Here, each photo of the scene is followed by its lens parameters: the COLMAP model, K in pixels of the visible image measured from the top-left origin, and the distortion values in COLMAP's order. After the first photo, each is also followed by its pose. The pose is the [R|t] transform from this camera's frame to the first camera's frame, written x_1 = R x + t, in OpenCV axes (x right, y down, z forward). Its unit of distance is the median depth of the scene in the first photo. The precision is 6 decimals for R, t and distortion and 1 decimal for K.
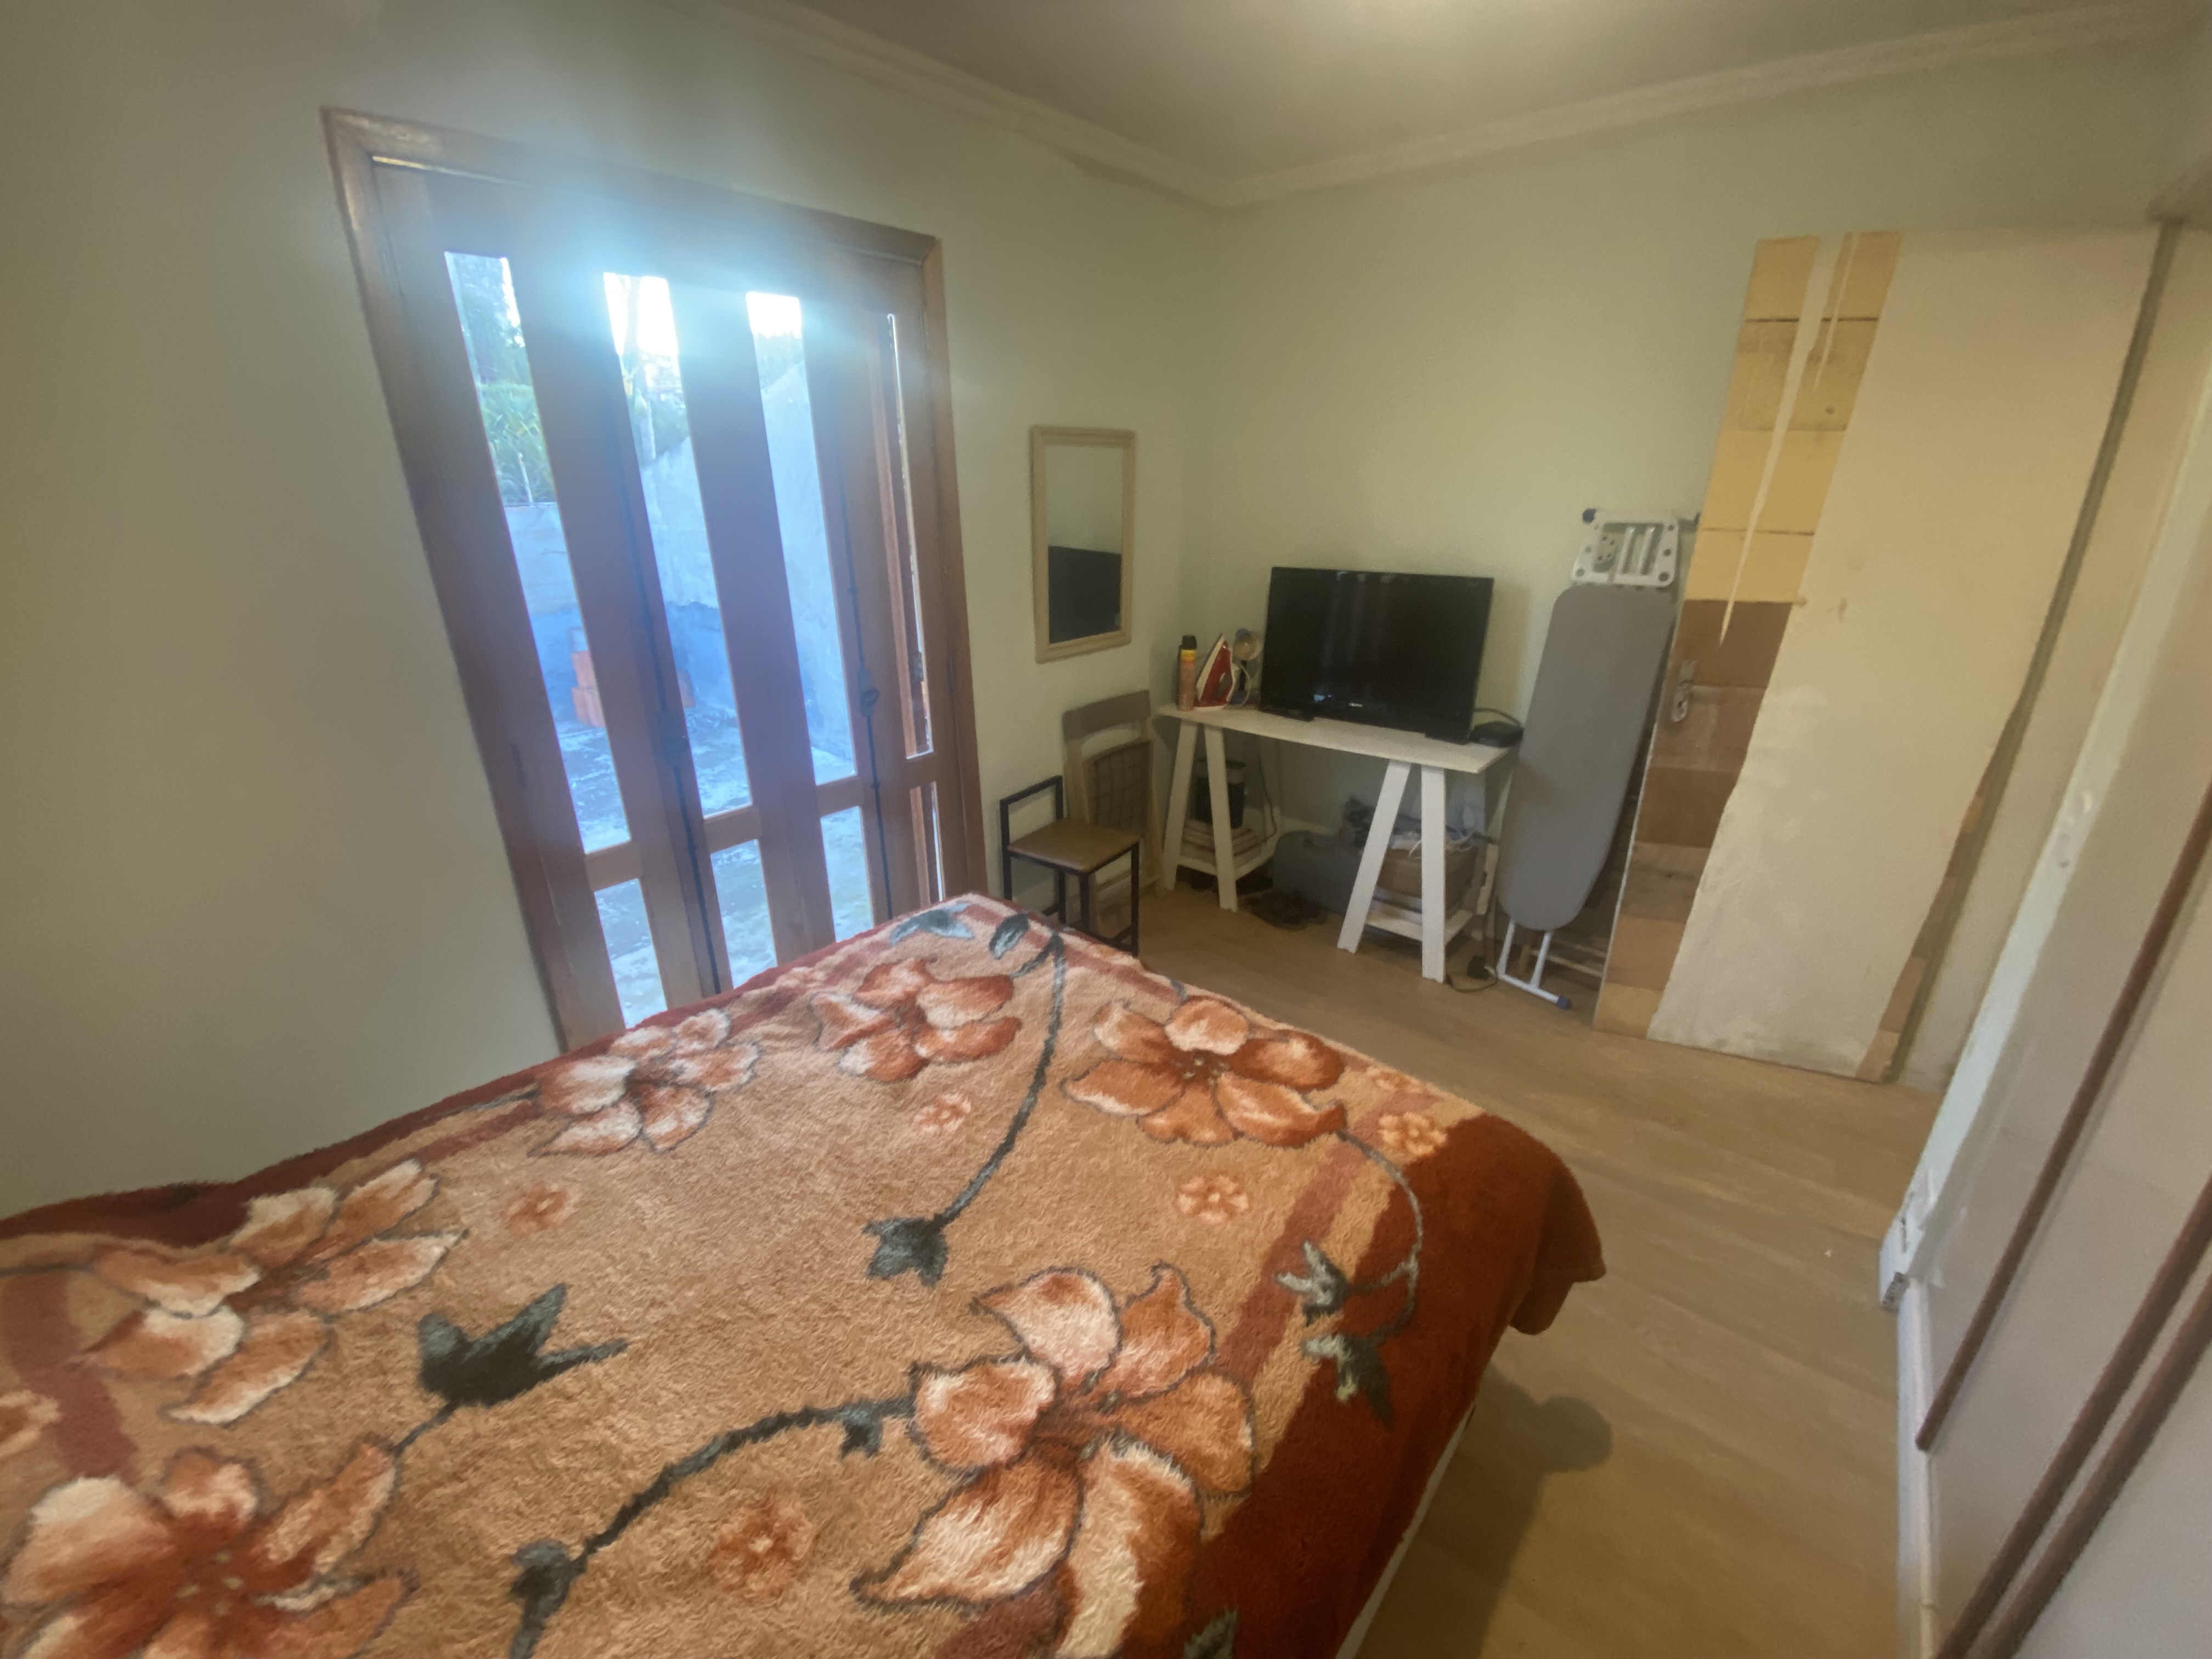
lens RADIAL K [[906.5, 0, 1102.5], [0, 906.5, 827.8], [0, 0, 1]] dist [0.050094, -0.040422]
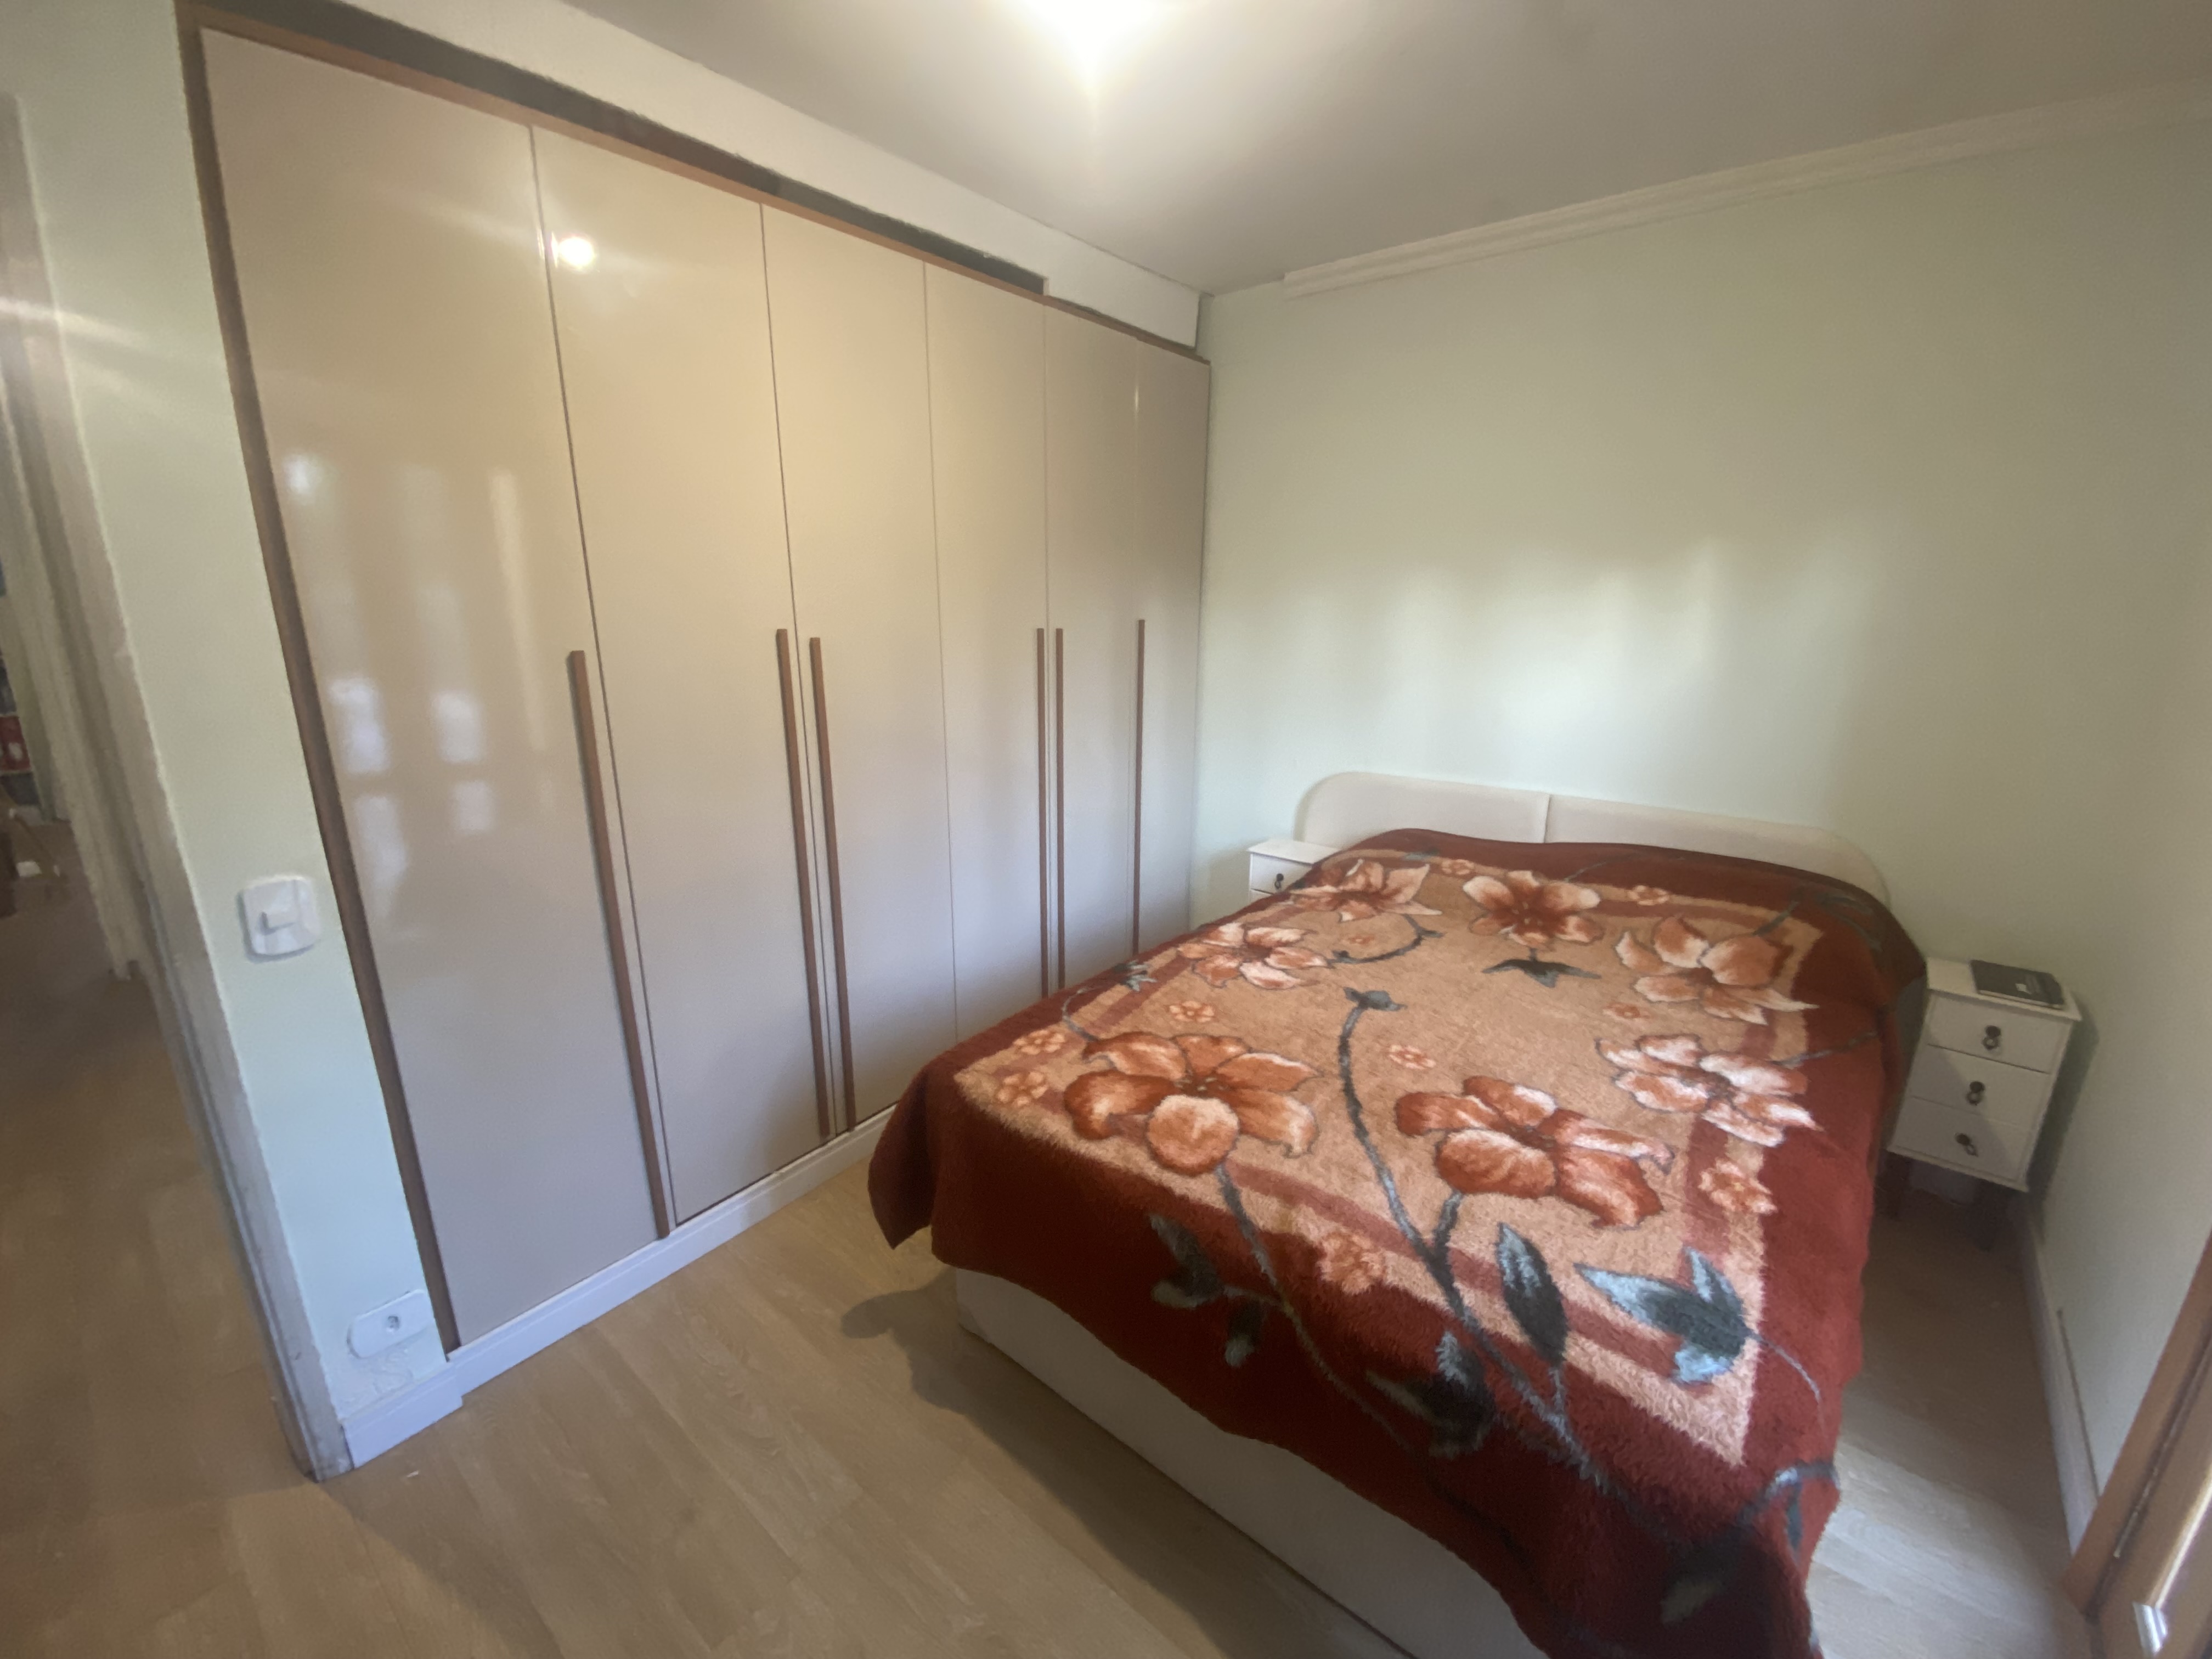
lens RADIAL K [[906.5, 0, 1102.5], [0, 906.5, 827.8], [0, 0, 1]] dist [0.050094, -0.040422]
pose [[-0.999979, 0.006481, 0.000730, 0.236102], [0.005697, 0.813616, 0.581375, -0.652072], [0.003174, 0.581366, -0.813636, 1.820079]]
